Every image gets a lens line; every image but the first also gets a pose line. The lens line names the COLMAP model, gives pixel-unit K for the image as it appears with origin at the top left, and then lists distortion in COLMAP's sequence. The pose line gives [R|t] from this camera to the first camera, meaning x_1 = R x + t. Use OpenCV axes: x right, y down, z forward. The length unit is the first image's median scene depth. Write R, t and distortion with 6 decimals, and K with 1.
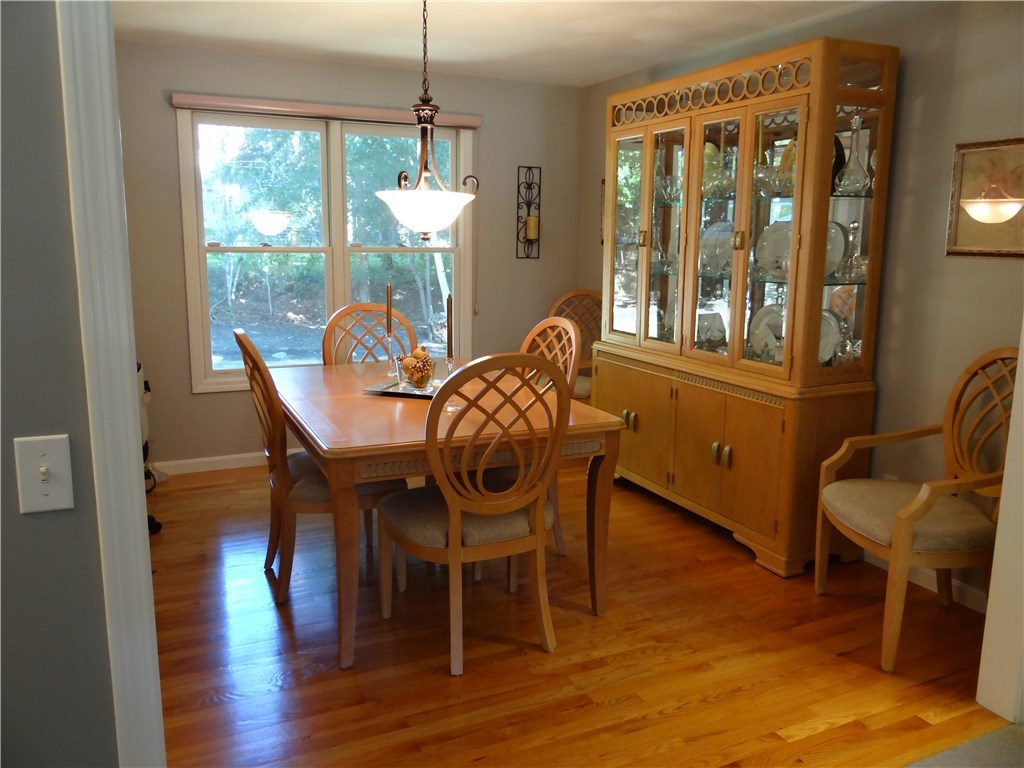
lens RADIAL K [[807.5, 0, 512.0], [0, 807.5, 384.0], [0, 0, 1]] dist [0.000328, -0.070098]
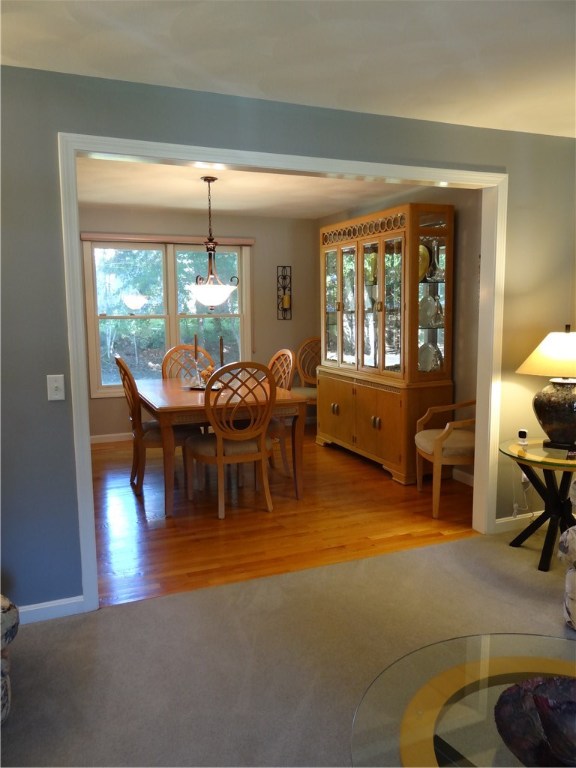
lens RADIAL K [[605.7, 0, 288.0], [0, 605.7, 384.0], [0, 0, 1]] dist [0.000328, -0.070098]
pose [[0.998819, -0.014050, -0.046515, 0.142298], [0.011504, 0.998444, -0.054556, 0.082878], [0.047209, 0.053956, 0.997427, -0.441320]]
